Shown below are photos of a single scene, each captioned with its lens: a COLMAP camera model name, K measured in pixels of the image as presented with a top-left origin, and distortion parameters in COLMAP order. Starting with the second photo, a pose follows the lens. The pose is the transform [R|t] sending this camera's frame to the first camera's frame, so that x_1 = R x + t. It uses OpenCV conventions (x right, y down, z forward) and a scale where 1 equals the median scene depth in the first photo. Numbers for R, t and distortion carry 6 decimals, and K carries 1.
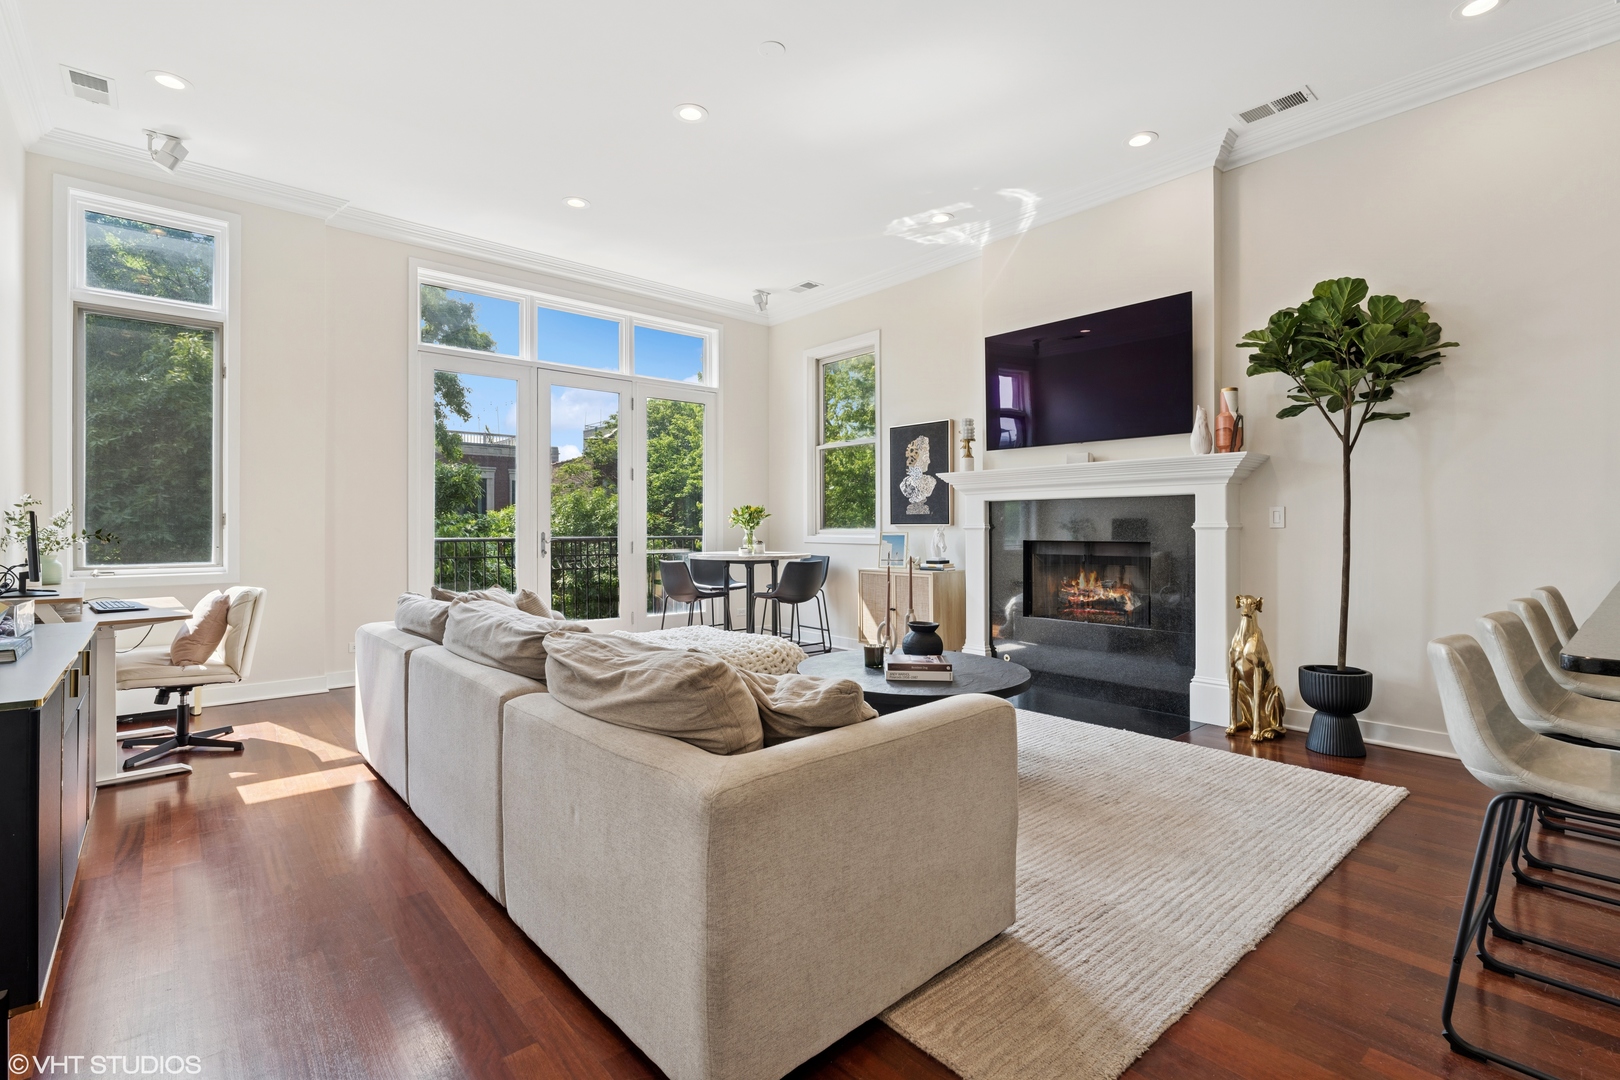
lens RADIAL K [[747.6, 0, 809.0], [0, 747.6, 527.5], [0, 0, 1]] dist [-0.001532, -0.000763]
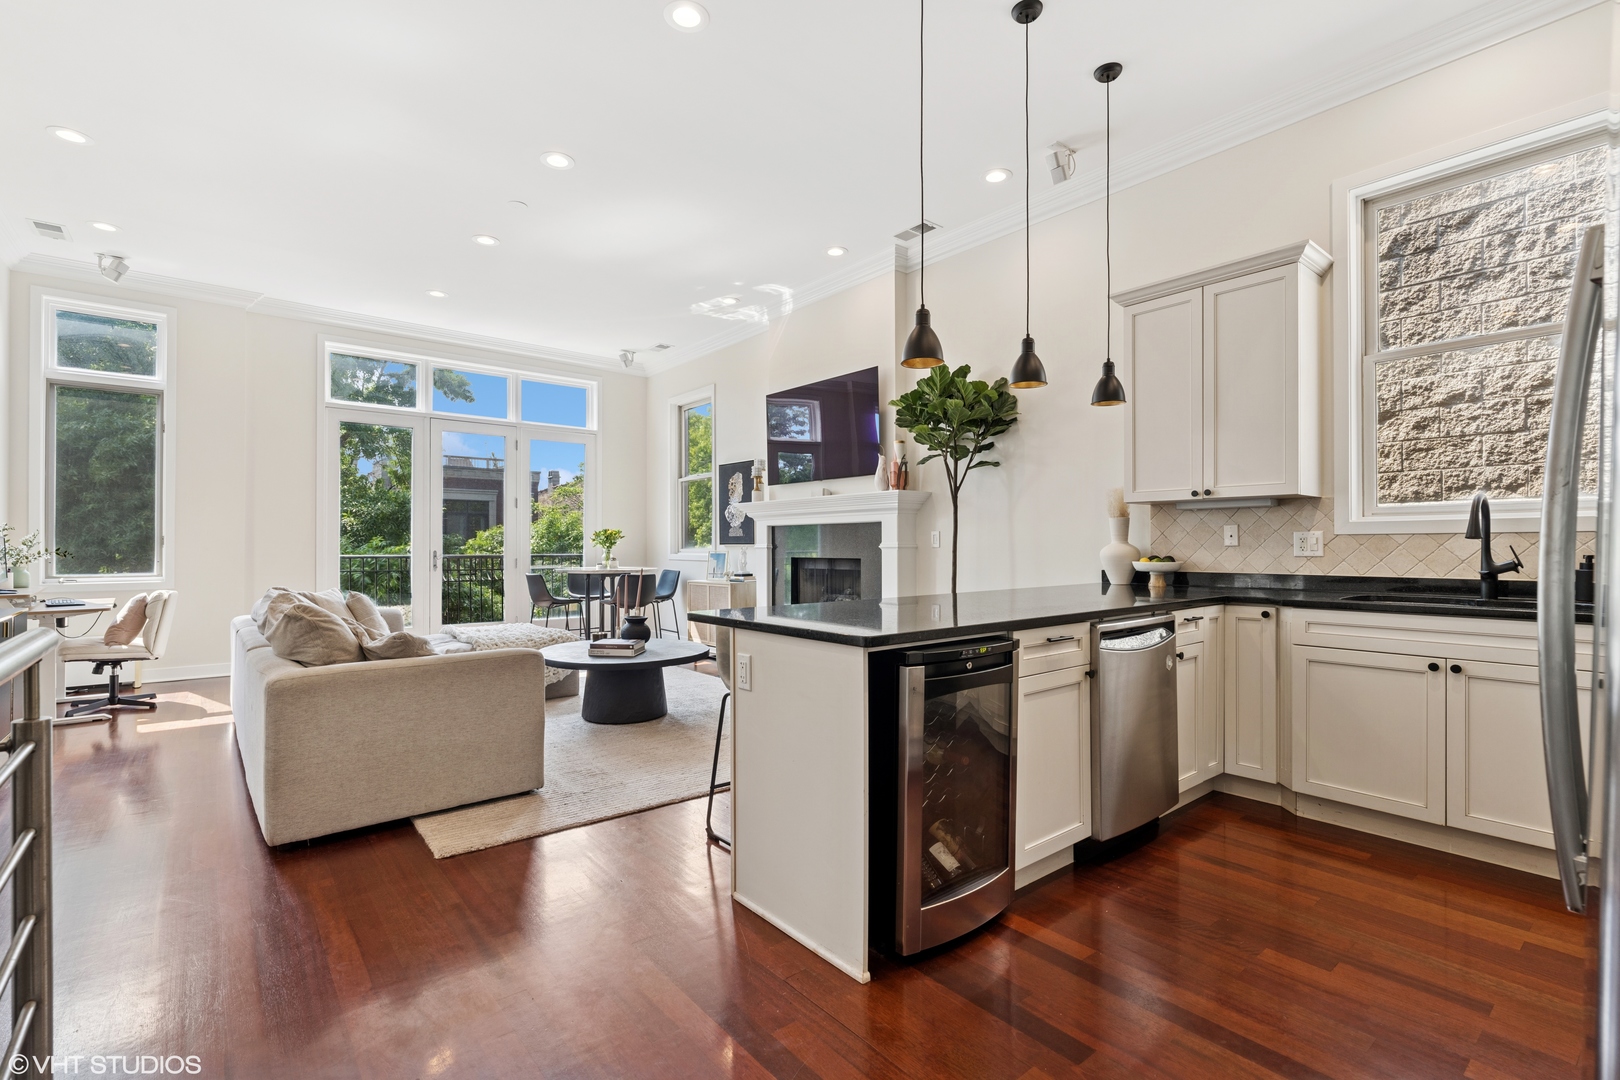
lens RADIAL K [[735.6, 0, 811.4], [0, 735.6, 544.7], [0, 0, 1]] dist [-0.001528, 0.000161]
pose [[0.999643, 0.000590, -0.026698, 0.380094], [-0.000676, 0.999995, -0.003231, 0.000146], [0.026696, 0.003248, 0.999638, -0.254160]]
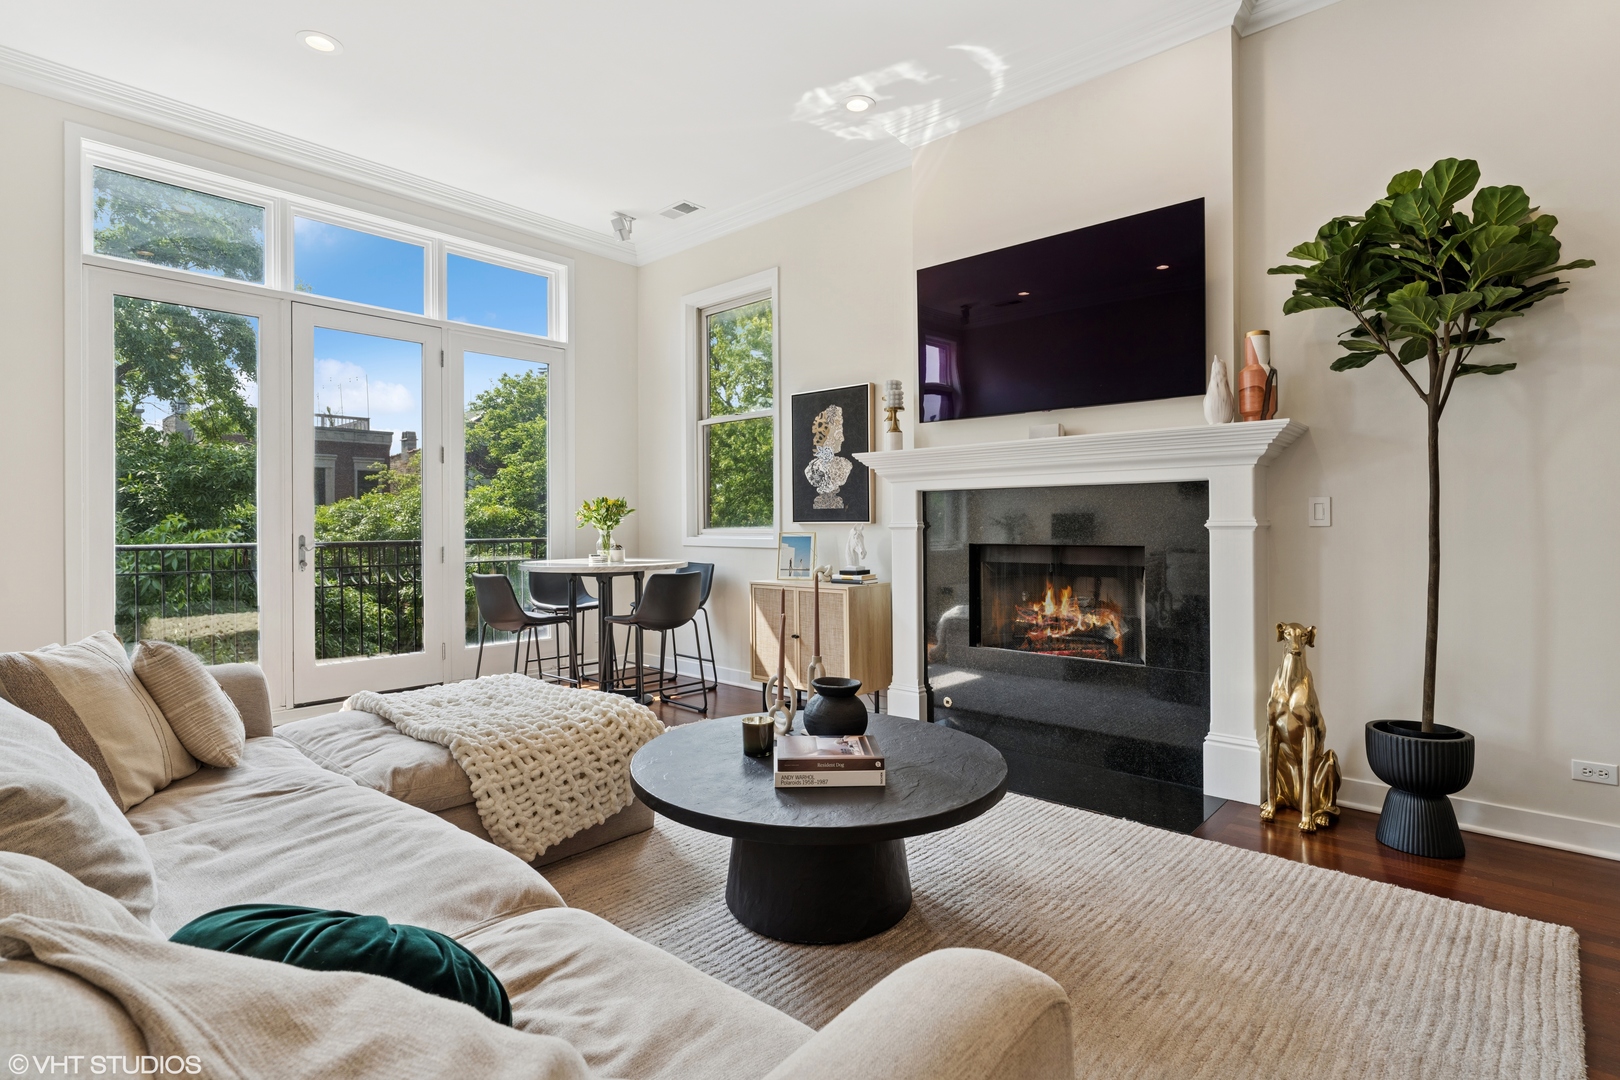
lens RADIAL K [[798.3, 0, 808.5], [0, 798.3, 523.6], [0, 0, 1]] dist [-0.001530, -0.000152]
pose [[0.993020, -0.004397, 0.117862, 0.037838], [0.004349, 0.999990, 0.000668, -0.004041], [-0.117864, -0.000150, 0.993030, 0.249999]]
